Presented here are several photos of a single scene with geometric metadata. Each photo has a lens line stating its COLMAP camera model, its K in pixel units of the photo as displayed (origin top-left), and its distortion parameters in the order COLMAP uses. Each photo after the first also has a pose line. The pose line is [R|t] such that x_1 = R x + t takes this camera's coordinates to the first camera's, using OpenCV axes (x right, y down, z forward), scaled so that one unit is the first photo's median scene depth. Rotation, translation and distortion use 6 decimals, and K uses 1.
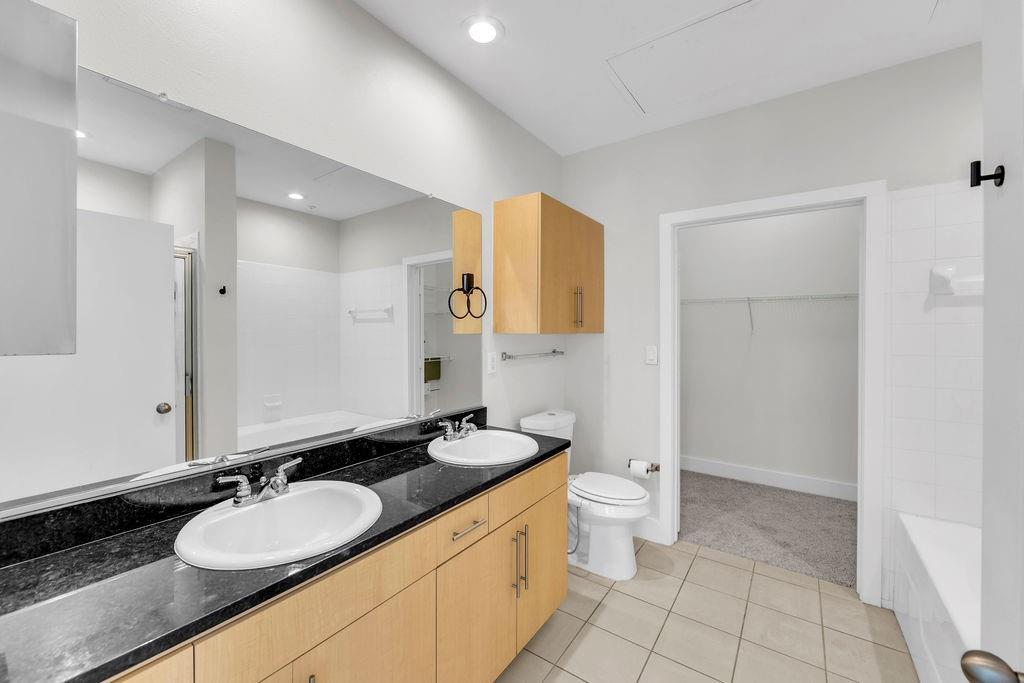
lens RADIAL K [[400.9, 0, 516.8], [0, 400.9, 336.3], [0, 0, 1]] dist [-0.000837, -0.000238]
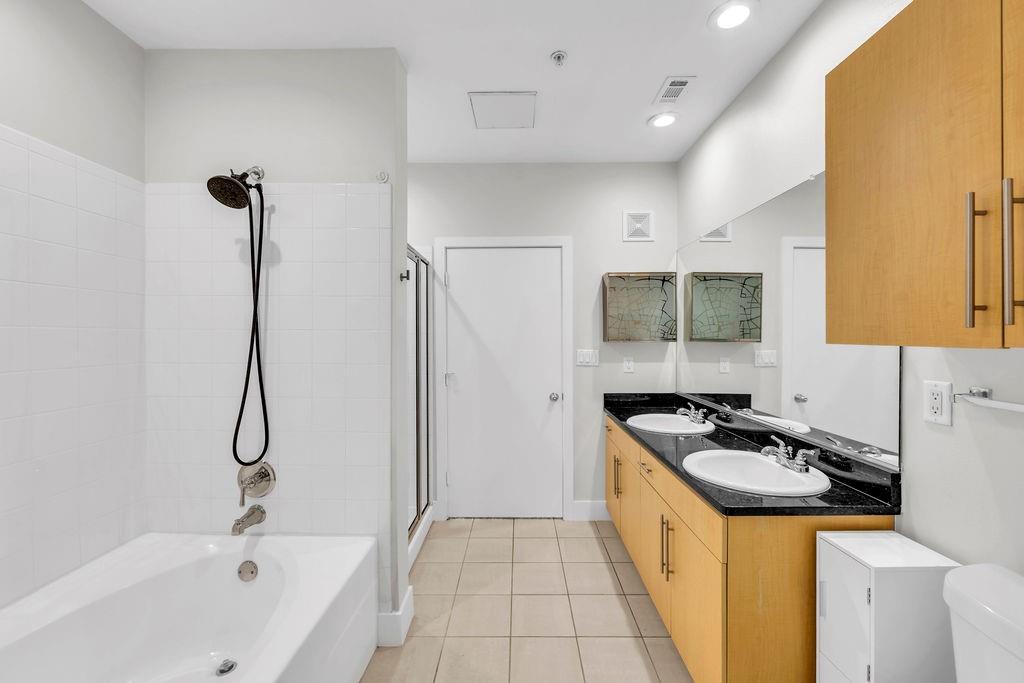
lens RADIAL K [[400.9, 0, 516.8], [0, 400.9, 336.3], [0, 0, 1]] dist [-0.000837, -0.000238]
pose [[-0.828259, -0.001392, -0.560343, 0.832498], [-0.003697, 0.999989, 0.002980, -0.021618], [0.560333, 0.004540, -0.828255, 1.404405]]
